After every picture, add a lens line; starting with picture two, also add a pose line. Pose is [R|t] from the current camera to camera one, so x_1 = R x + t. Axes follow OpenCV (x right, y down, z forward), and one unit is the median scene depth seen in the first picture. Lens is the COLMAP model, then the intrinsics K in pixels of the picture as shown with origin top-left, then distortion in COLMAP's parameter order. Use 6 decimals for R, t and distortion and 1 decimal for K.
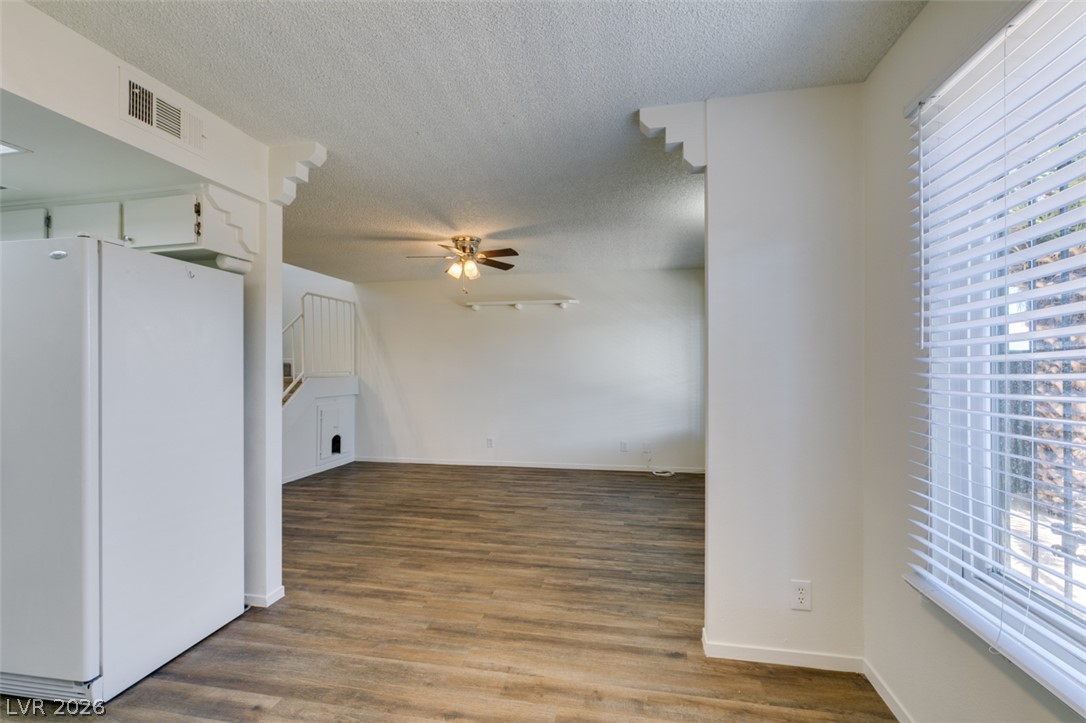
lens RADIAL K [[486.9, 0, 540.2], [0, 486.9, 364.6], [0, 0, 1]] dist [0.003718, -0.001329]
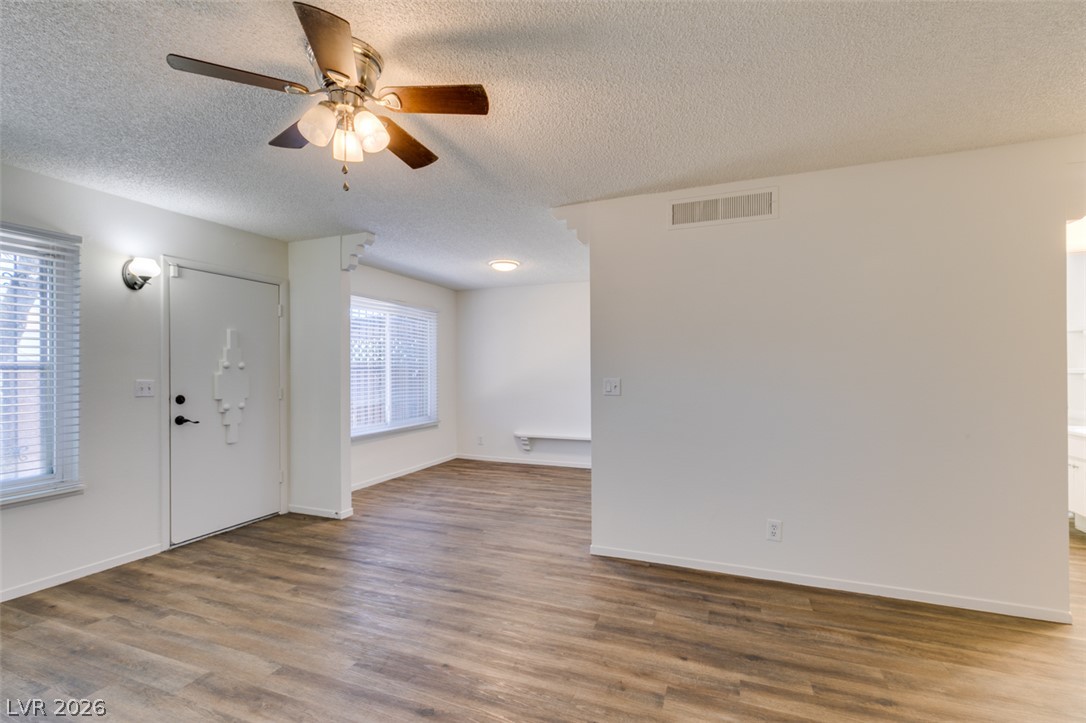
lens RADIAL K [[486.9, 0, 539.6], [0, 486.9, 366.9], [0, 0, 1]] dist [0.003718, -0.001329]
pose [[-0.982678, 0.008972, 0.185106, -0.410550], [0.006346, 0.999871, -0.014769, 0.009651], [-0.185214, -0.013339, -0.982608, 1.461113]]
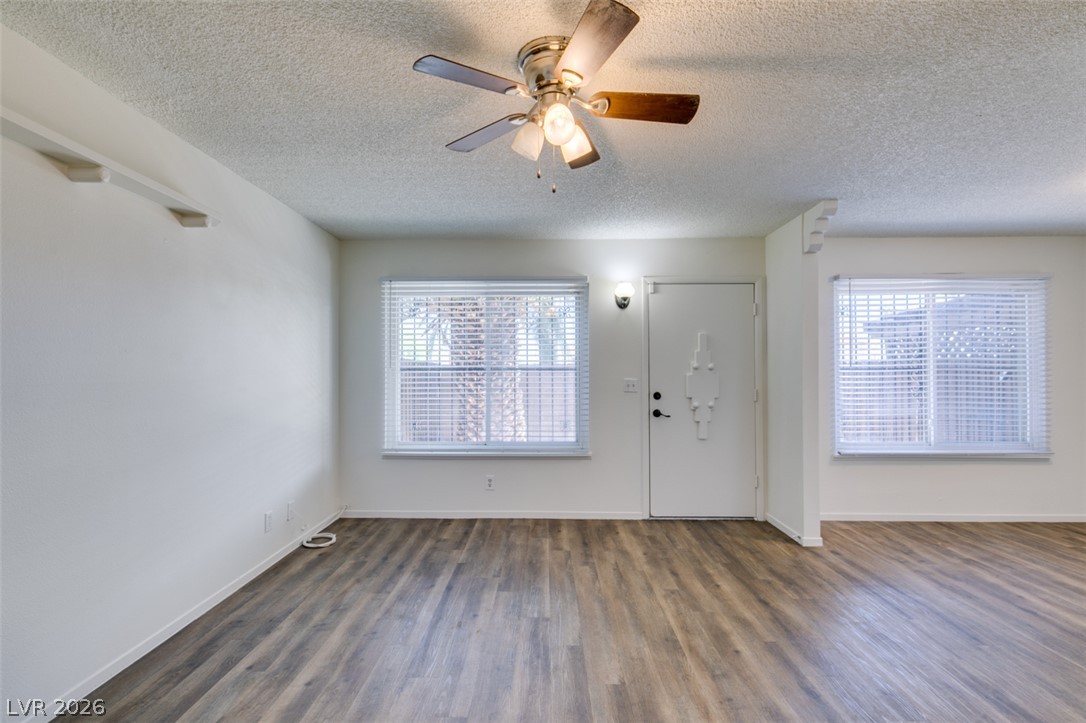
lens RADIAL K [[486.9, 0, 538.0], [0, 486.9, 366.4], [0, 0, 1]] dist [0.003718, -0.001329]
pose [[-0.174583, 0.014610, 0.984534, -0.586238], [-0.005370, 0.999861, -0.015790, 0.006617], [-0.984628, -0.008044, -0.174480, 1.155643]]
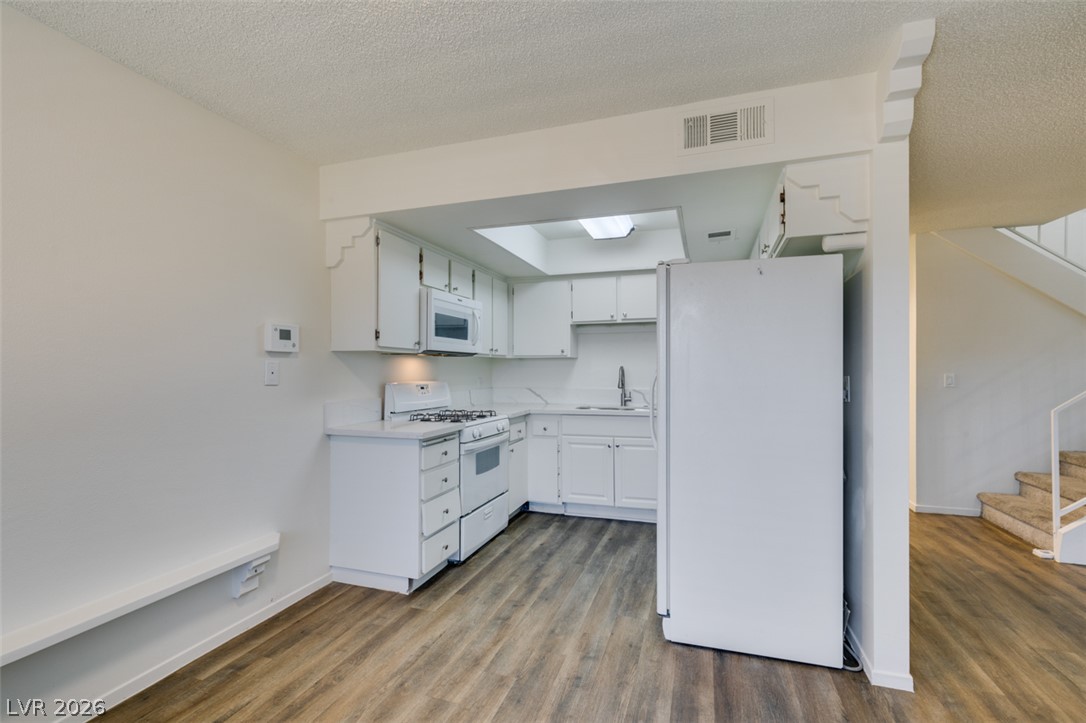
lens RADIAL K [[486.9, 0, 539.1], [0, 486.9, 365.6], [0, 0, 1]] dist [0.003718, -0.001329]
pose [[-0.134513, 0.000453, -0.990912, 0.158434], [0.006542, 0.999979, -0.000431, 0.000481], [0.990890, -0.006540, -0.134513, 0.366331]]
